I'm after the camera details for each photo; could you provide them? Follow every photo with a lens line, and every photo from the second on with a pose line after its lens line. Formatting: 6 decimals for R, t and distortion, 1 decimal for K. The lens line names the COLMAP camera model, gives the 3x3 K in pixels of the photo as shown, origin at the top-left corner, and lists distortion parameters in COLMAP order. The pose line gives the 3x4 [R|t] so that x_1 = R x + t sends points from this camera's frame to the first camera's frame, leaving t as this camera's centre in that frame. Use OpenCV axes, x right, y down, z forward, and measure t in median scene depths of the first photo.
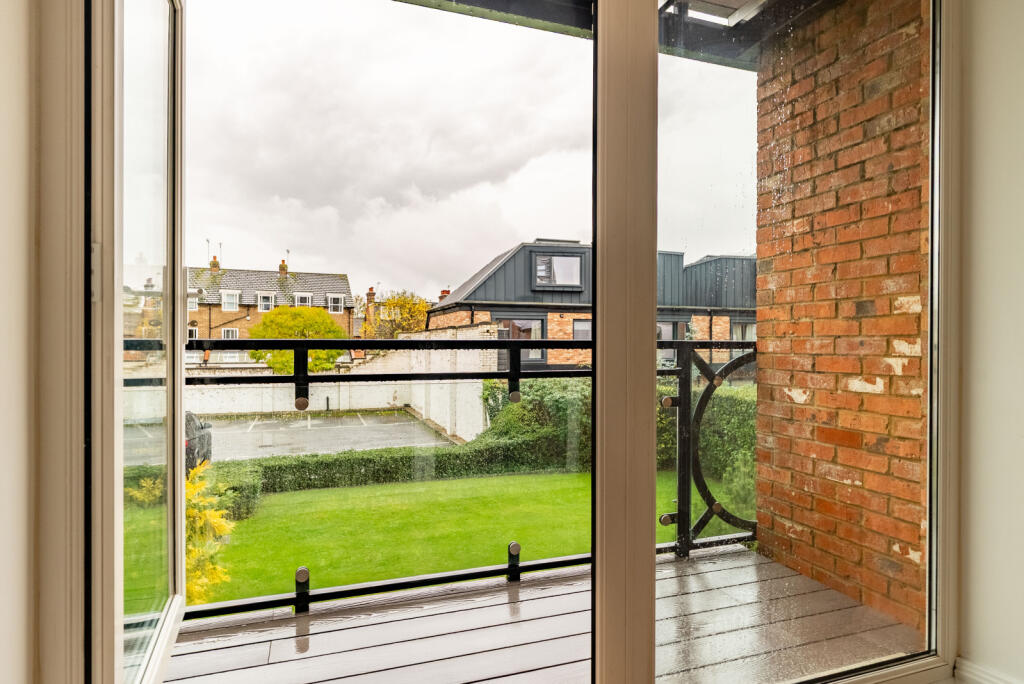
lens RADIAL K [[578.7, 0, 512.0], [0, 578.7, 342.0], [0, 0, 1]] dist [-0.003585, -0.000856]
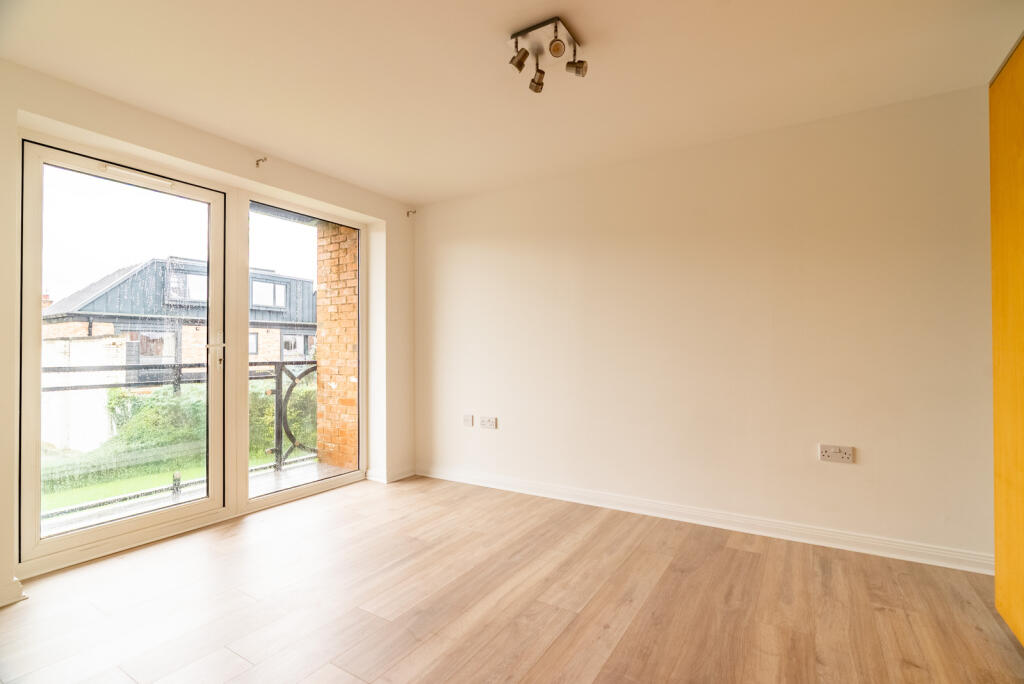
lens RADIAL K [[482.5, 0, 512.0], [0, 482.5, 342.0], [0, 0, 1]] dist [0.000583, 0.000628]
pose [[0.786168, 0.002904, 0.618006, -0.022911], [0.005927, 0.999908, -0.012238, -0.009901], [-0.617985, 0.013284, 0.786078, -0.186439]]
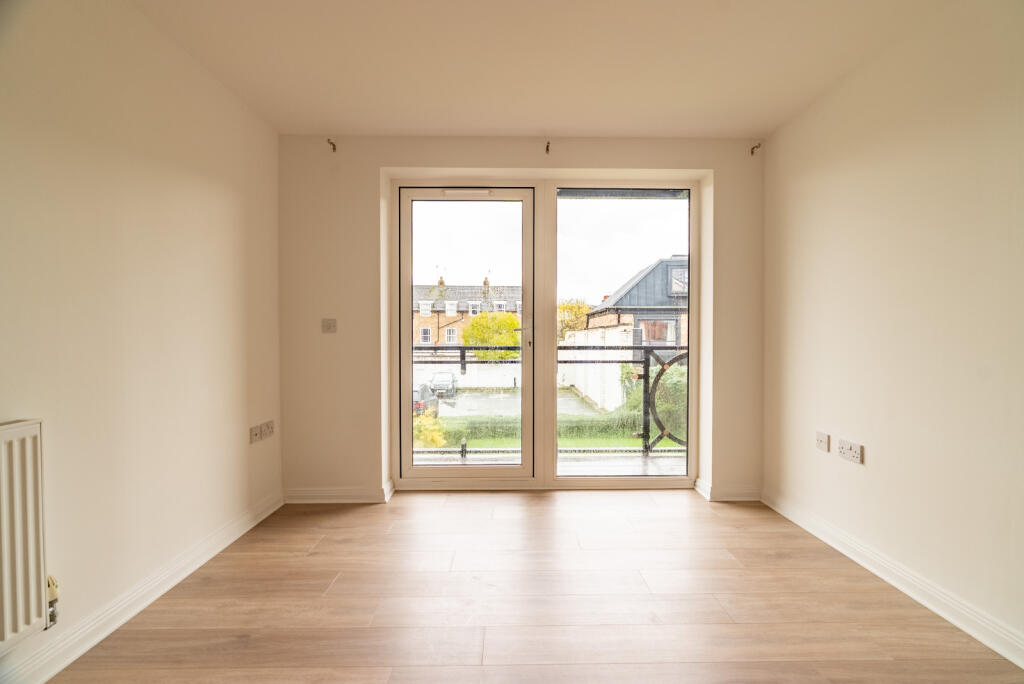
lens RADIAL K [[471.5, 0, 512.0], [0, 471.5, 342.0], [0, 0, 1]] dist [-0.002506, -0.000110]
pose [[0.946554, 0.000091, -0.322547, 0.088171], [0.003882, 0.999924, 0.011674, -0.008097], [0.322523, -0.012303, 0.946482, -0.152092]]
